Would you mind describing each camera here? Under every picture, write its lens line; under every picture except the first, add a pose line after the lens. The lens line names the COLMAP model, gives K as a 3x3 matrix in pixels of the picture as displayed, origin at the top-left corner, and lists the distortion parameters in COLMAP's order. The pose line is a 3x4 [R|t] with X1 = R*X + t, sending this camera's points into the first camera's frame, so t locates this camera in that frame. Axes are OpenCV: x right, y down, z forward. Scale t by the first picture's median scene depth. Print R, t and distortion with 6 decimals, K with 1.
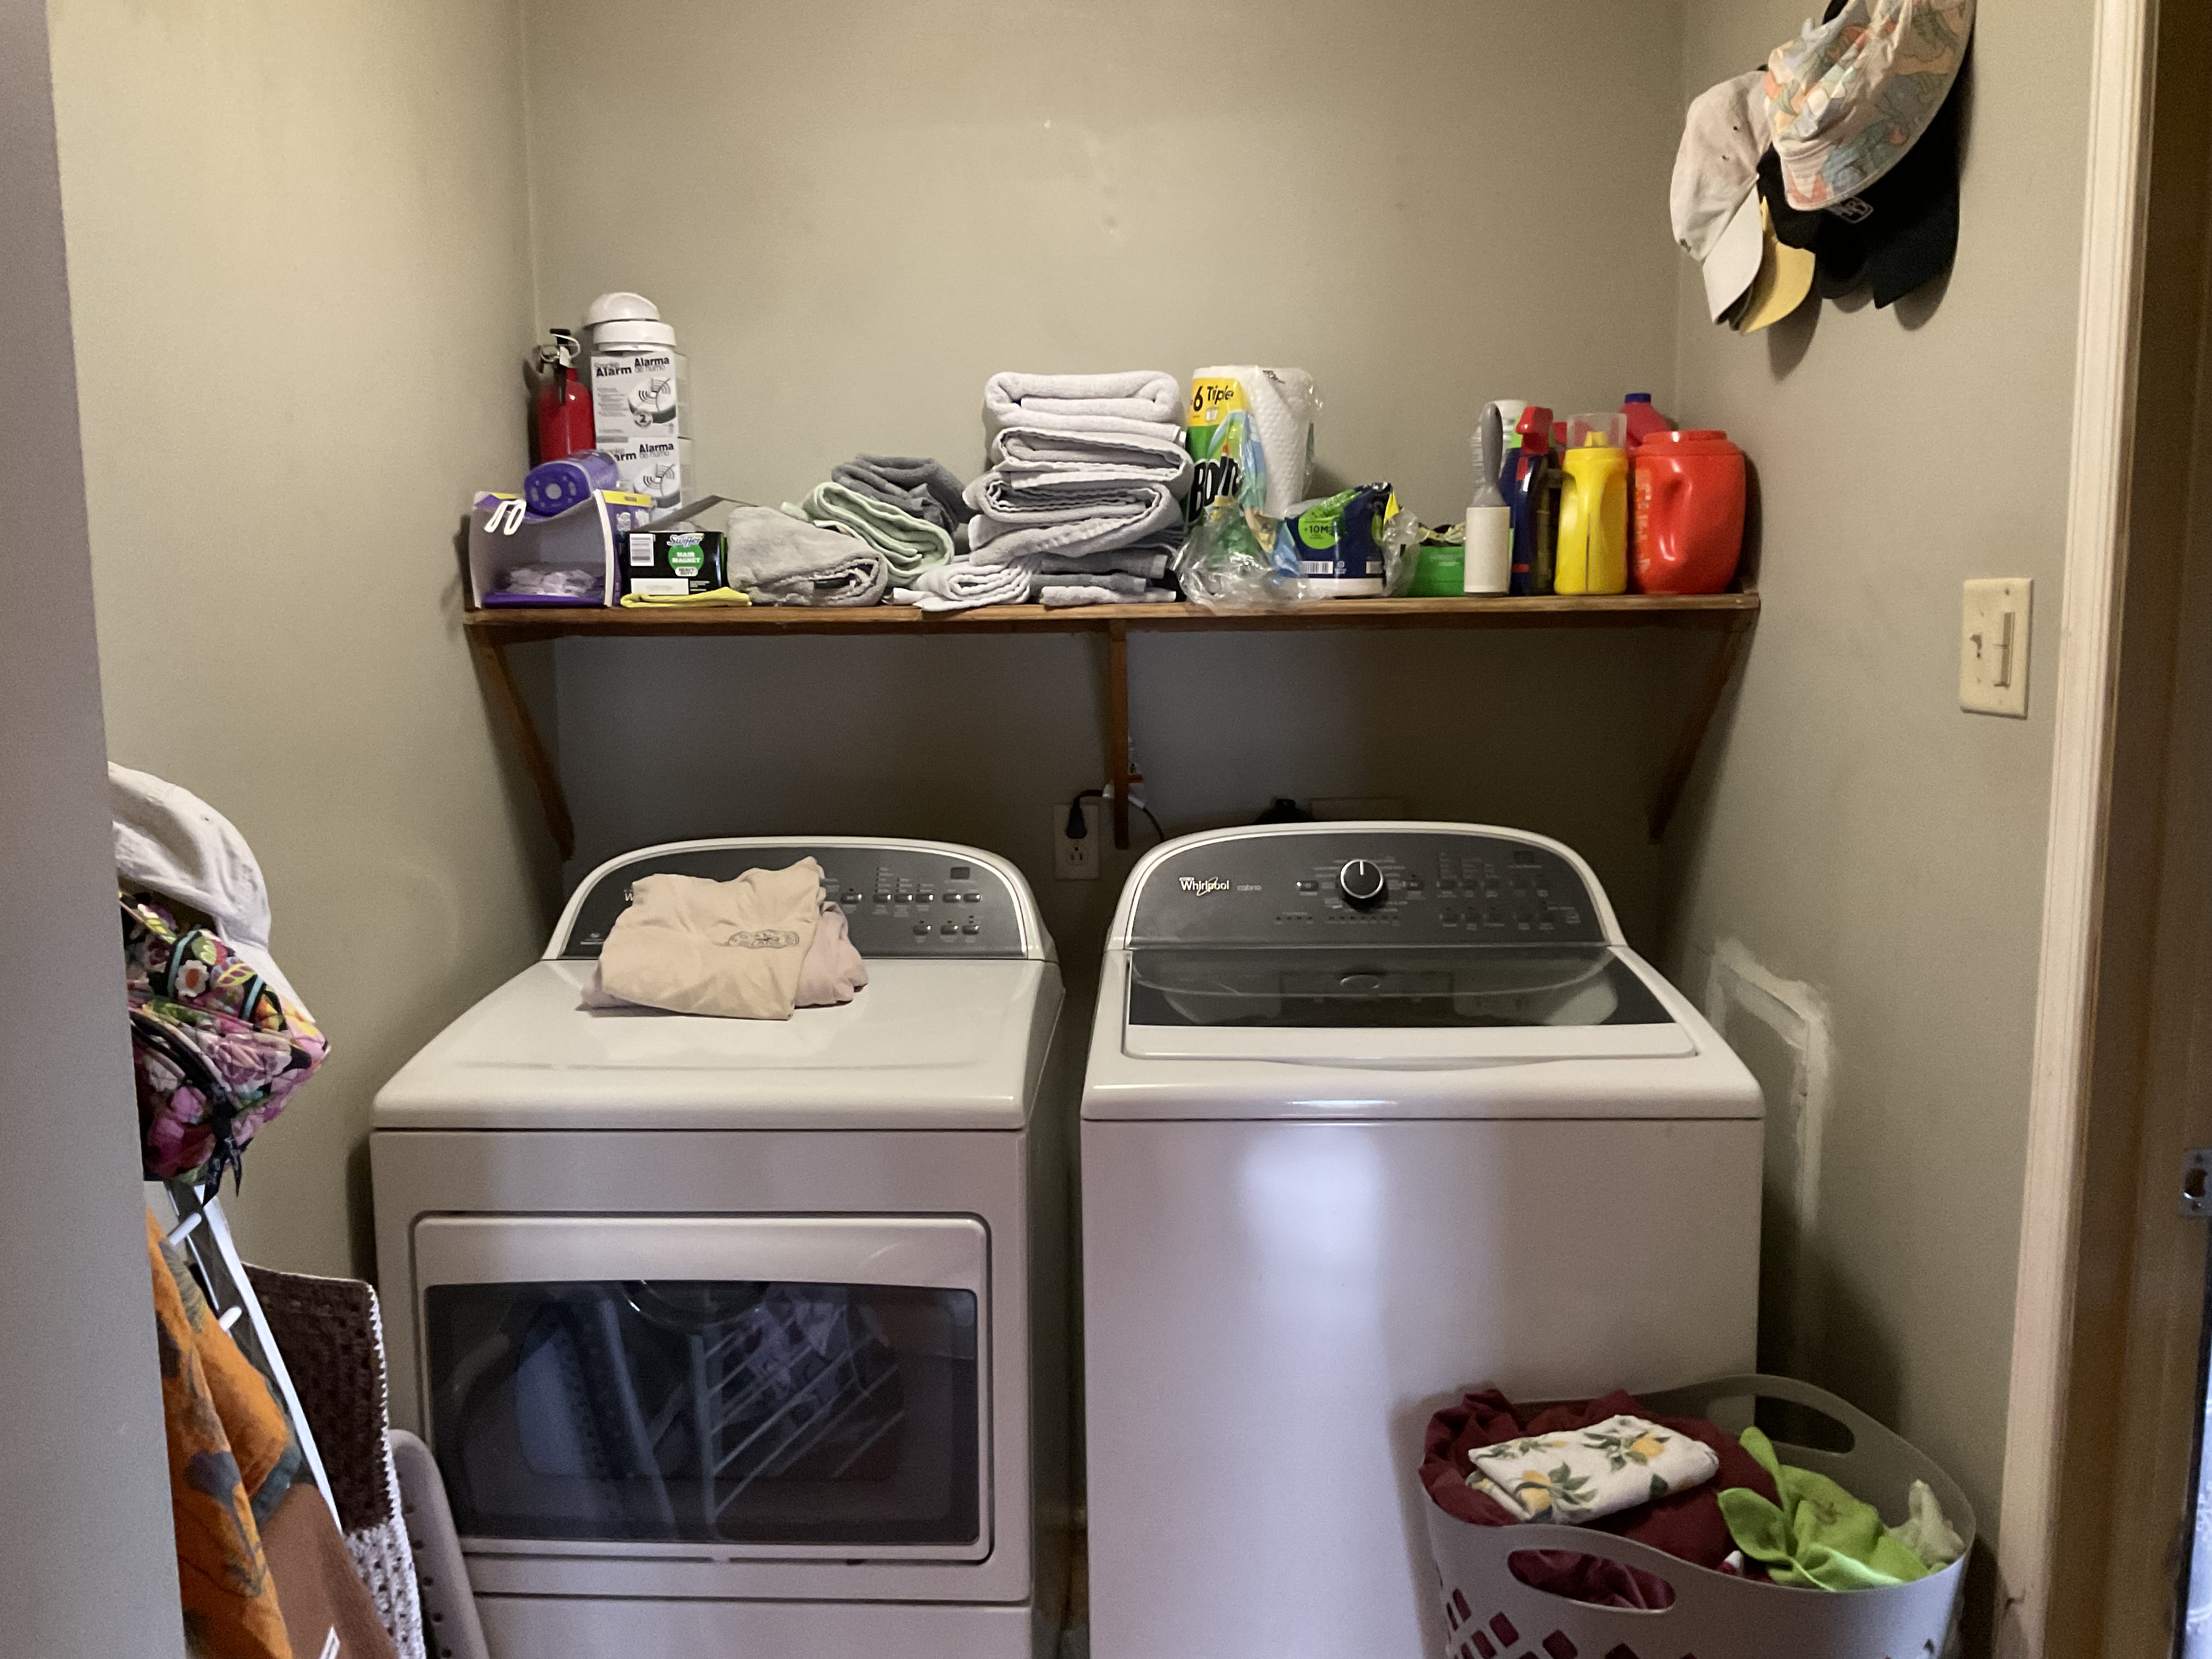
lens RADIAL K [[1837.6, 0, 1095.4], [0, 1837.6, 831.1], [0, 0, 1]] dist [0.107490, -0.205330]
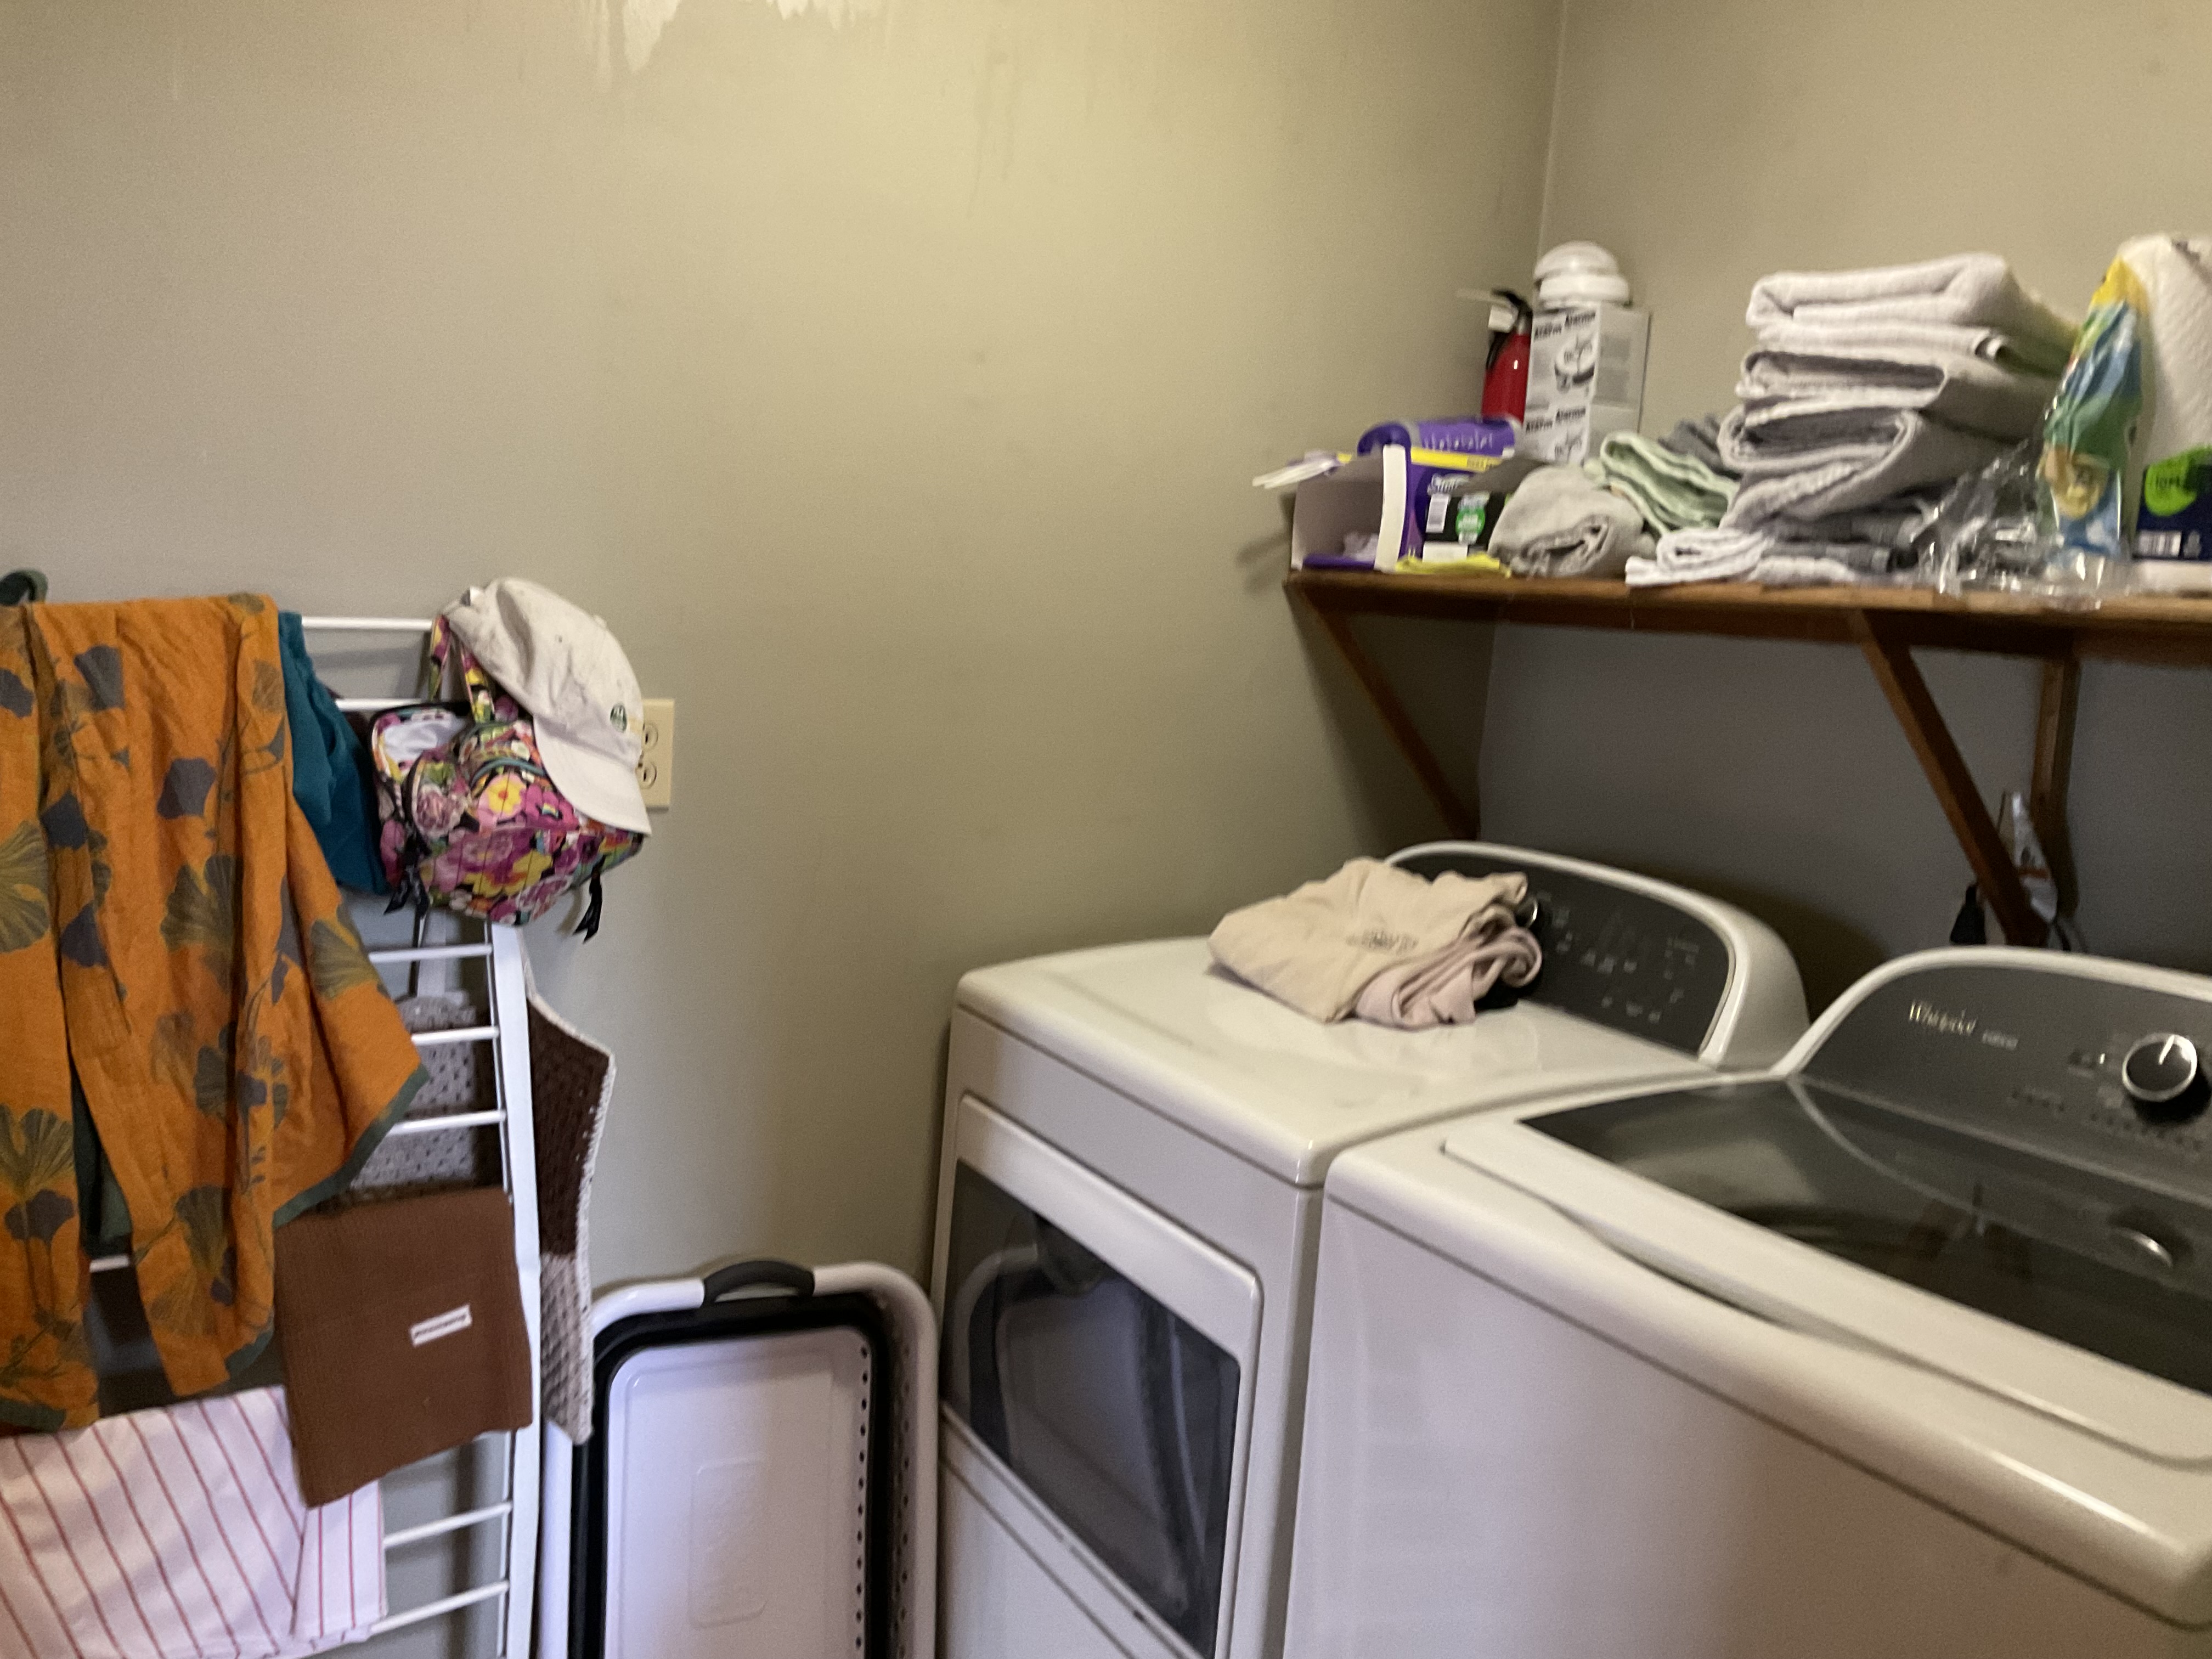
lens RADIAL K [[1837.6, 0, 1095.4], [0, 1837.6, 831.1], [0, 0, 1]] dist [0.107490, -0.205330]
pose [[0.533321, 0.153034, -0.831955, 0.461156], [-0.202856, 0.977939, 0.049847, -0.009078], [0.821230, 0.142183, 0.552599, 0.384585]]
